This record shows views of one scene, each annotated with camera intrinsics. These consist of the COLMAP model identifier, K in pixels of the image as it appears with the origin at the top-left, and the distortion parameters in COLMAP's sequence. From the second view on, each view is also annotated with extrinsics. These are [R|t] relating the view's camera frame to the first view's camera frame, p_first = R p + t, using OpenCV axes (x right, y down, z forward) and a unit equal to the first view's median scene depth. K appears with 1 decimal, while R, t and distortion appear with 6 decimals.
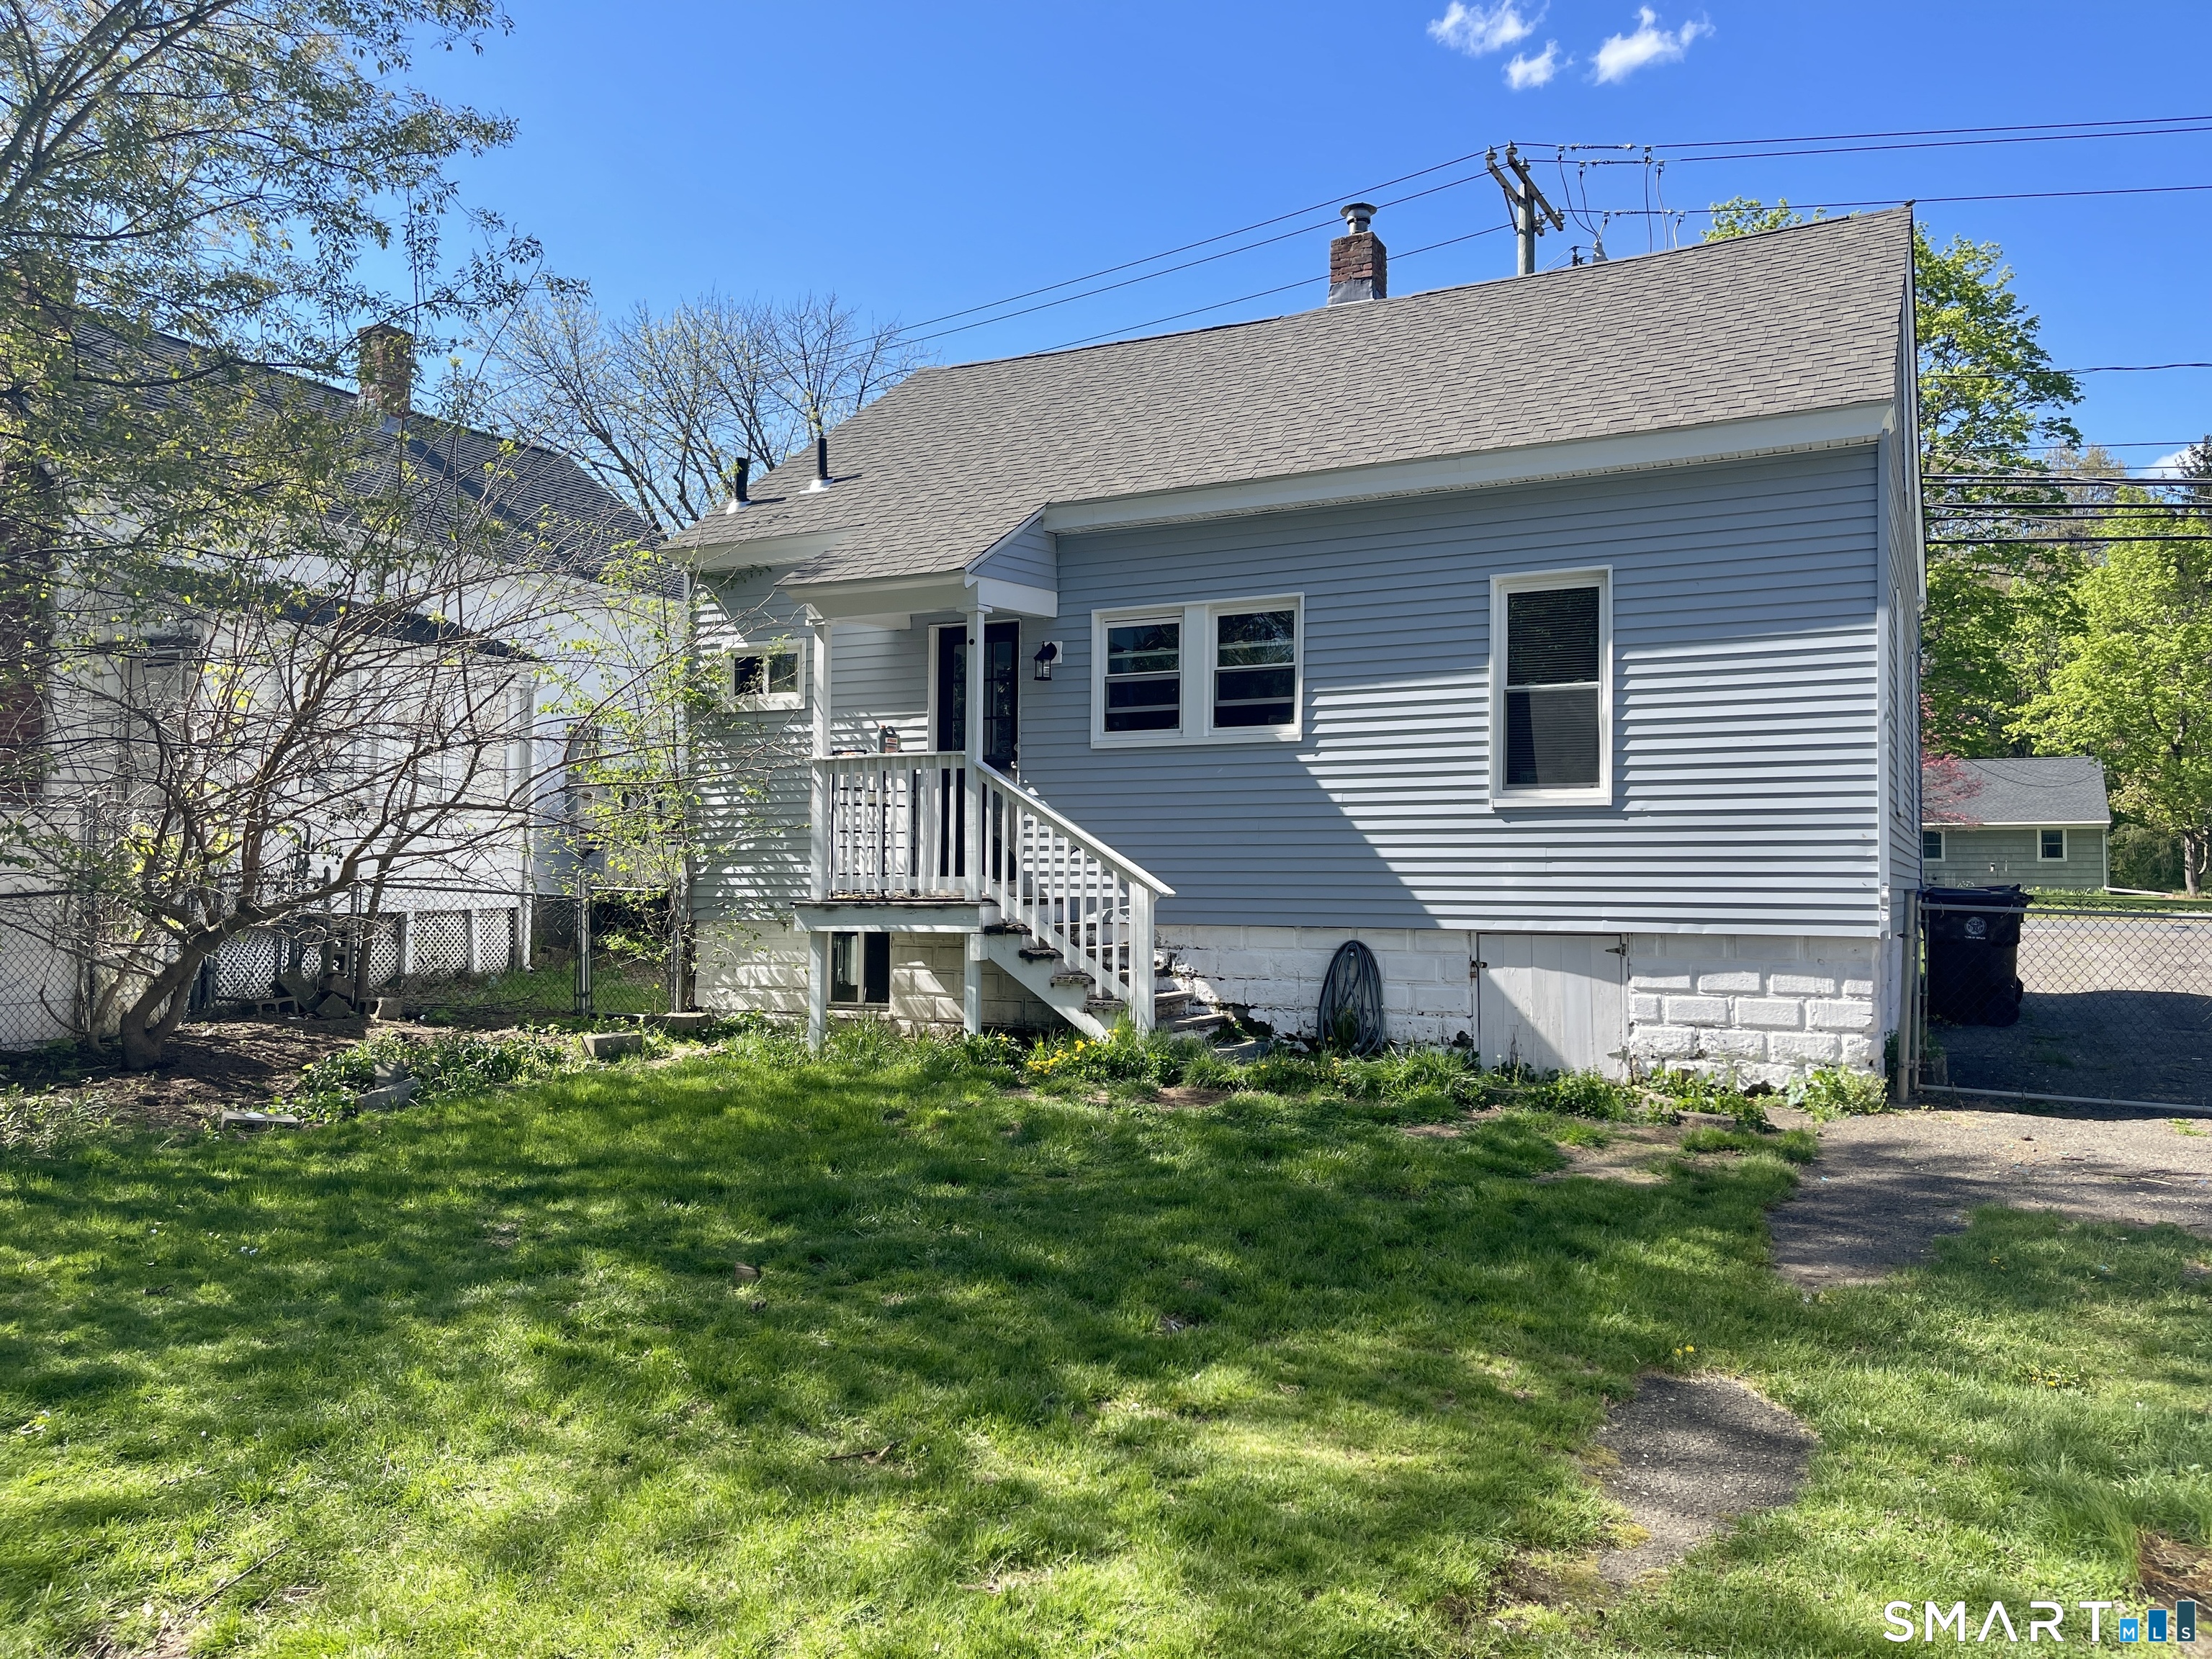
lens RADIAL K [[1670.1, 0, 1106.0], [0, 1670.1, 829.5], [0, 0, 1]] dist [0.046566, -0.044397]
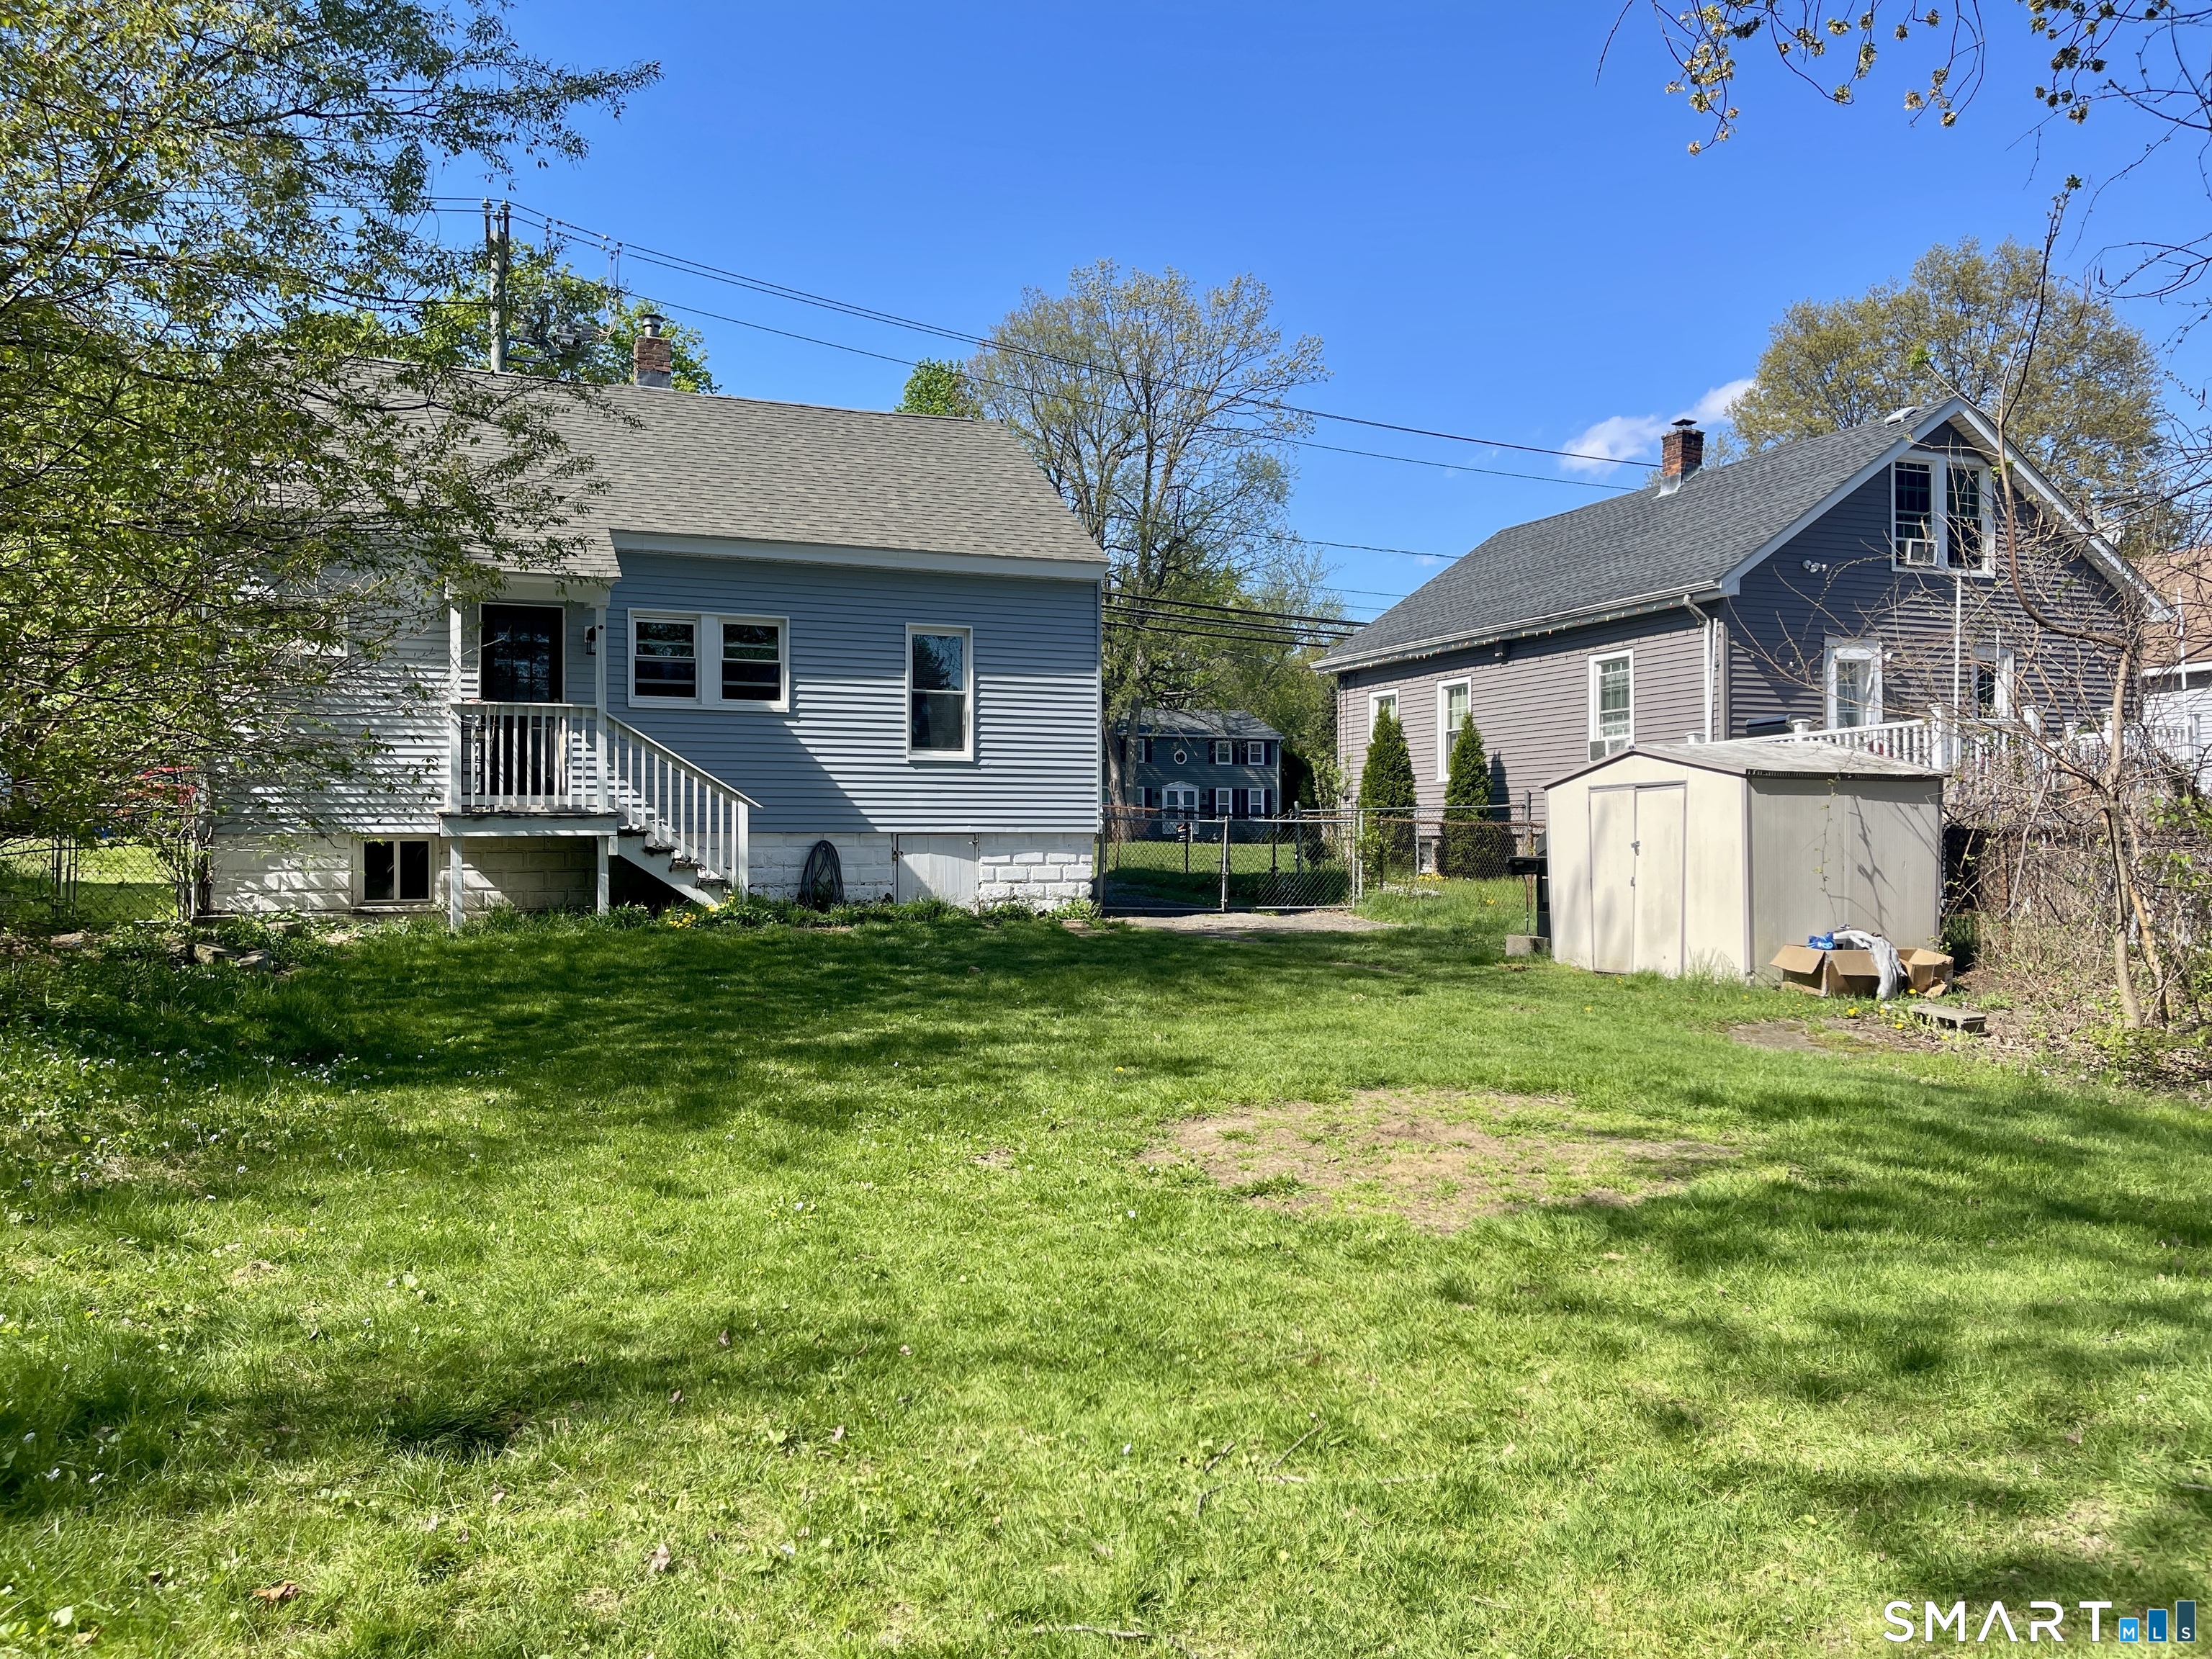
lens RADIAL K [[1670.1, 0, 1106.0], [0, 1670.1, 829.5], [0, 0, 1]] dist [0.046566, -0.044397]
pose [[0.626935, 0.002234, 0.779068, -0.930780], [-0.021747, 0.999656, 0.014634, 0.027175], [-0.778768, -0.026117, 0.626769, -0.211358]]
